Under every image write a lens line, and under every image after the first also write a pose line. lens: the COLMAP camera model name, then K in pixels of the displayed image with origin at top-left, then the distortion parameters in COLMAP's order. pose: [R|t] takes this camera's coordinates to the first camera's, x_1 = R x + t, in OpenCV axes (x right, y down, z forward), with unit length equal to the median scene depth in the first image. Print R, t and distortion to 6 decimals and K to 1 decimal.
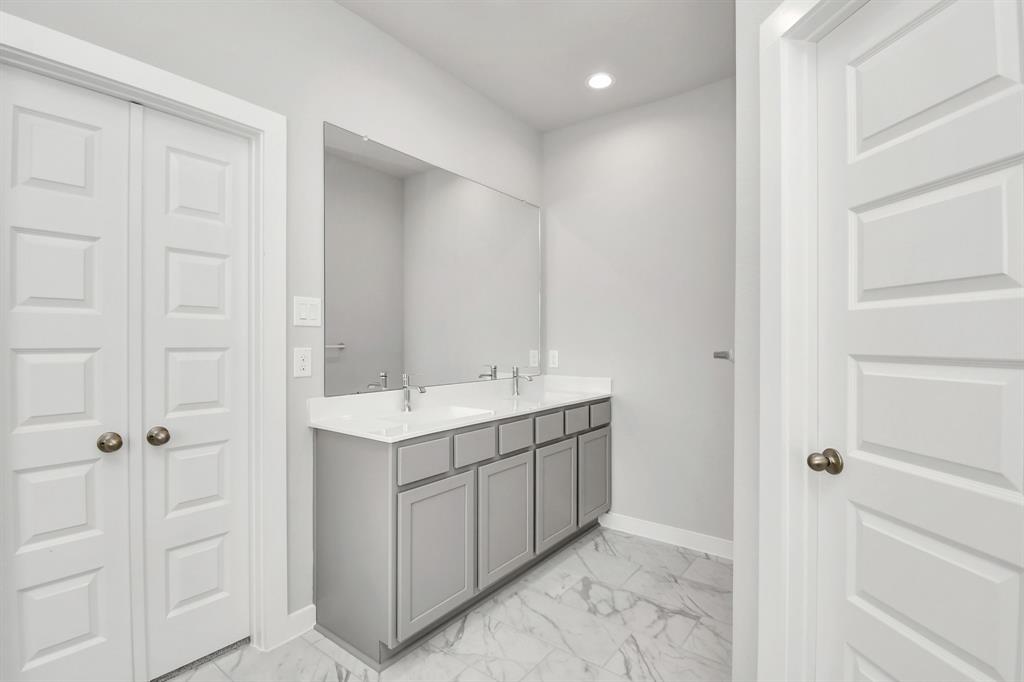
lens RADIAL K [[455.4, 0, 491.5], [0, 455.4, 338.9], [0, 0, 1]] dist [-0.001189, -0.011035]
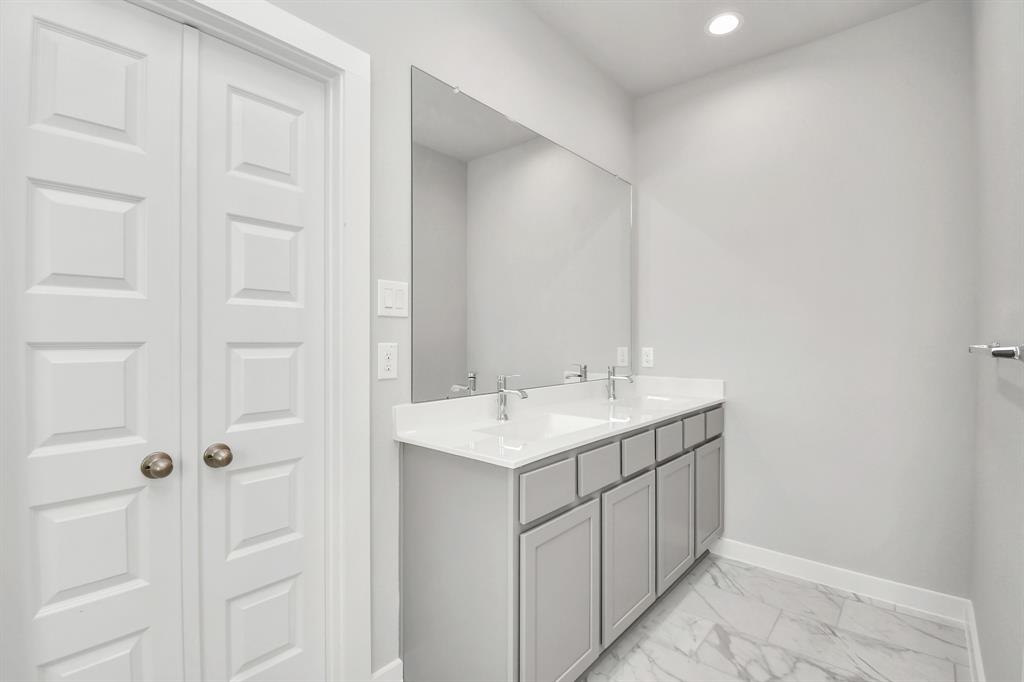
lens RADIAL K [[455.4, 0, 502.7], [0, 455.4, 335.7], [0, 0, 1]] dist [-0.001189, -0.011035]
pose [[0.997742, -0.001591, -0.067151, -0.158969], [0.001401, 0.999995, -0.002882, 0.009043], [0.067156, 0.002782, 0.997739, 0.208851]]
